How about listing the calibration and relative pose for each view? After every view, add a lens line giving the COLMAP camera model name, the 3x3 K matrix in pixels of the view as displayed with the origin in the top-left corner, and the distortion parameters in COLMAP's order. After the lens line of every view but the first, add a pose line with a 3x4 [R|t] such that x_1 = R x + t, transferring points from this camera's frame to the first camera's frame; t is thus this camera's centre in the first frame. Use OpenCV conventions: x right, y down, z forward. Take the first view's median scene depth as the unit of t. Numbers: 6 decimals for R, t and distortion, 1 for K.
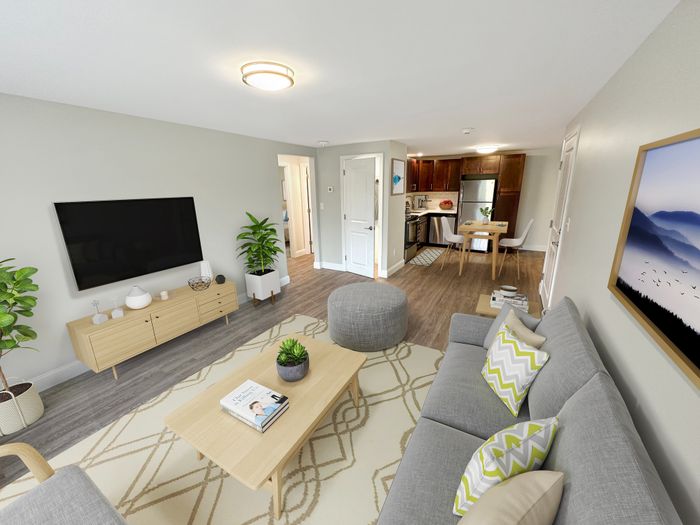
lens RADIAL K [[278.7, 0, 350.4], [0, 278.7, 261.2], [0, 0, 1]] dist [0.020290, -0.000030]
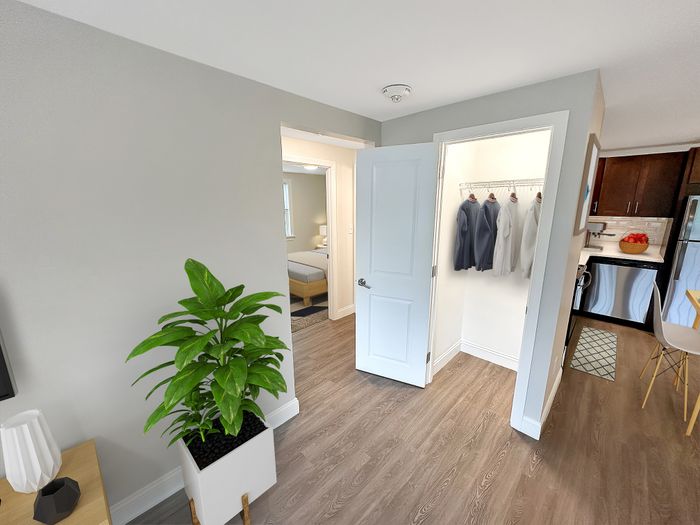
lens RADIAL K [[278.7, 0, 351.4], [0, 278.7, 259.8], [0, 0, 1]] dist [0.020290, -0.000030]
pose [[0.971246, 0.065361, -0.228930, -0.037535], [-0.077887, 0.995895, -0.046106, -0.121834], [0.224977, 0.062611, 0.972350, 0.440932]]
